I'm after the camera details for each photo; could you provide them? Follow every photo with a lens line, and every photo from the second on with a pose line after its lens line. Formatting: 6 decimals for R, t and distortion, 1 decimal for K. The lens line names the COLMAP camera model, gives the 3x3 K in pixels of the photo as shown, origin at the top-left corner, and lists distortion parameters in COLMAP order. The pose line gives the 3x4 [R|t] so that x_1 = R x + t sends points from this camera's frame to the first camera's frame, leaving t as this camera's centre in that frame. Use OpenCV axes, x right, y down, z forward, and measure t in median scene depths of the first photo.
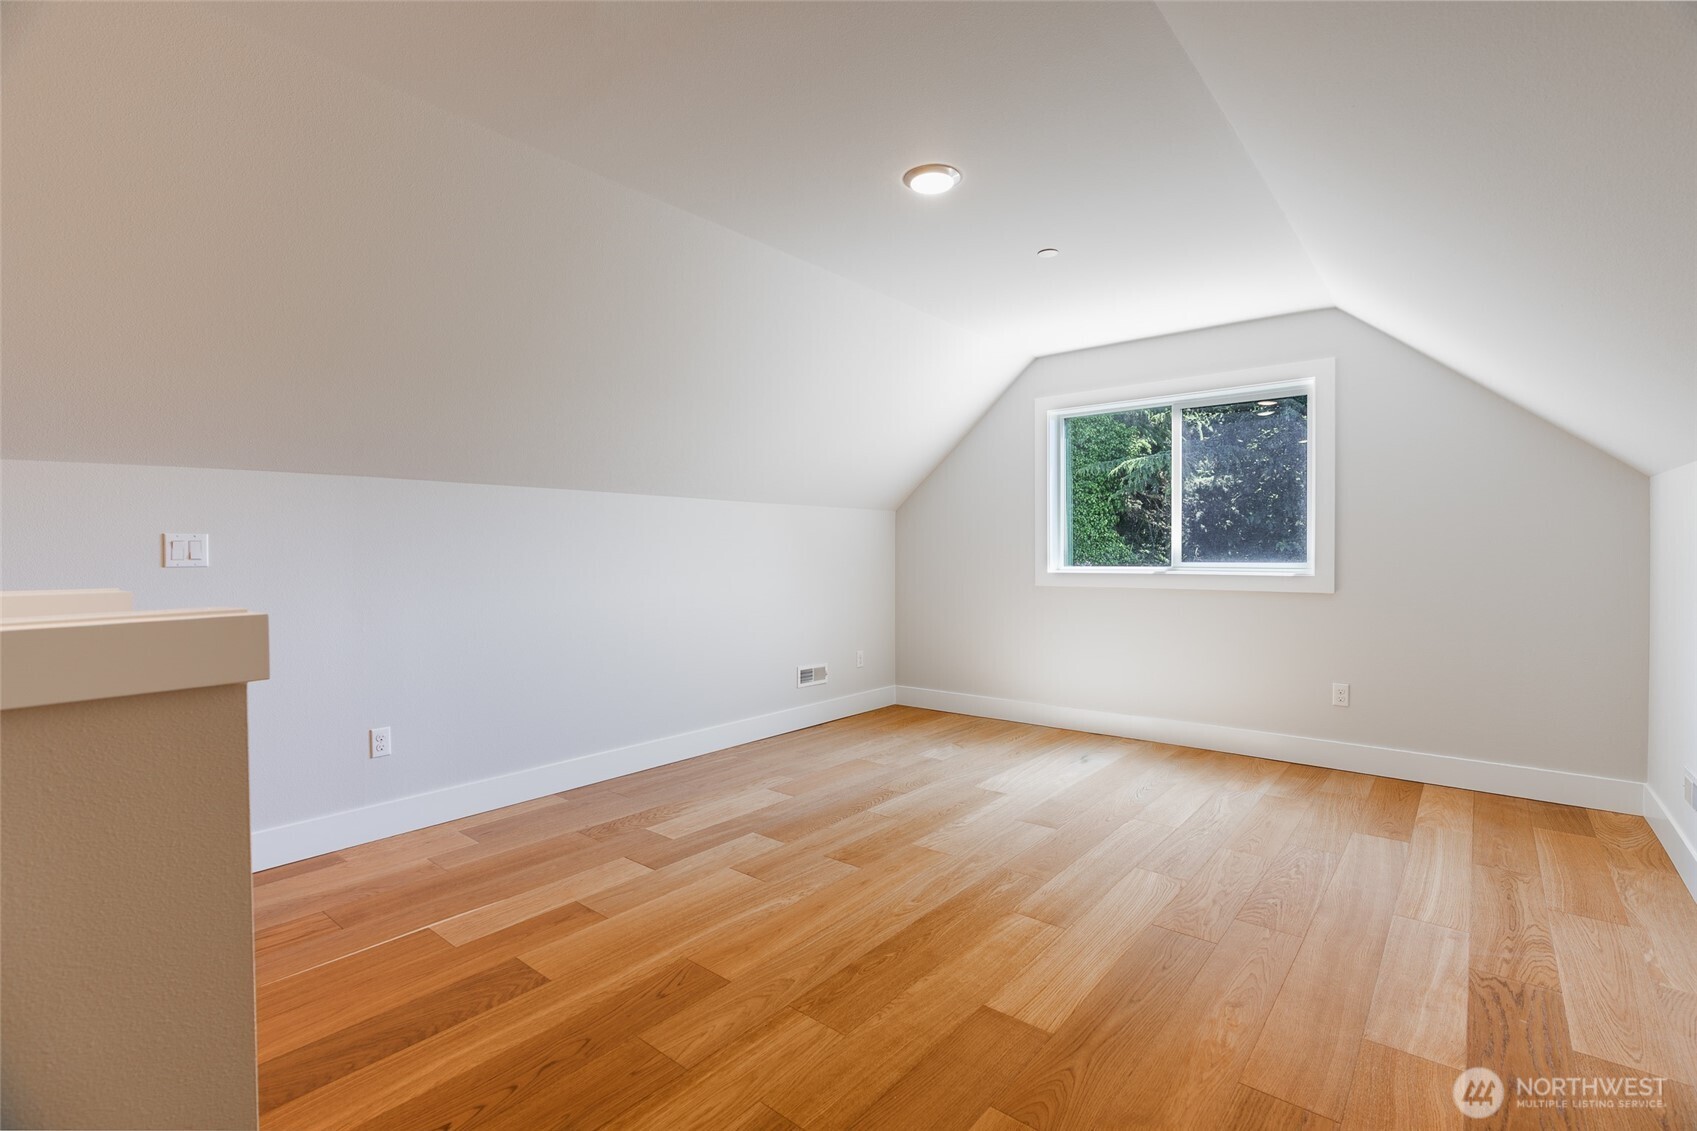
lens RADIAL K [[768.6, 0, 847.7], [0, 768.6, 561.2], [0, 0, 1]] dist [-0.002630, 0.003086]
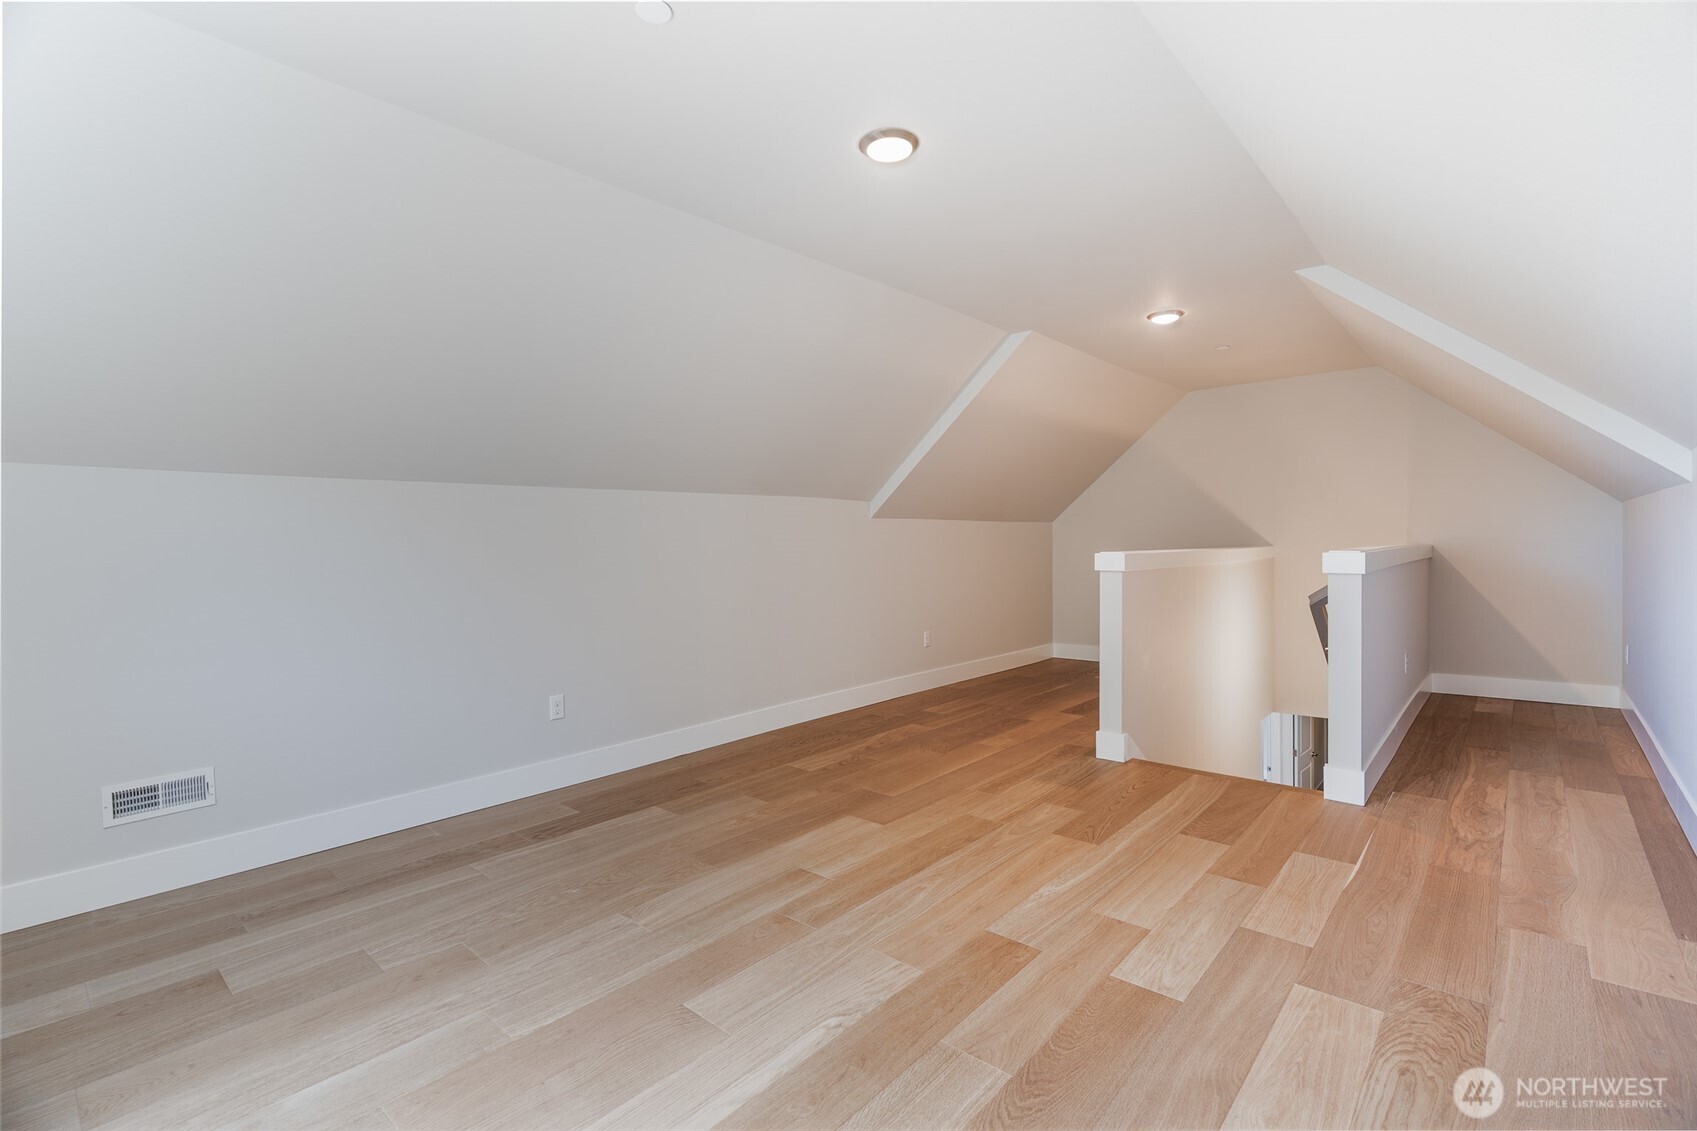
lens RADIAL K [[768.6, 0, 849.1], [0, 768.6, 560.9], [0, 0, 1]] dist [-0.002630, 0.003086]
pose [[-0.999179, 0.020690, 0.034837, 0.142937], [0.021996, 0.999054, 0.037510, -0.028618], [-0.034028, 0.038246, -0.998689, 2.037377]]
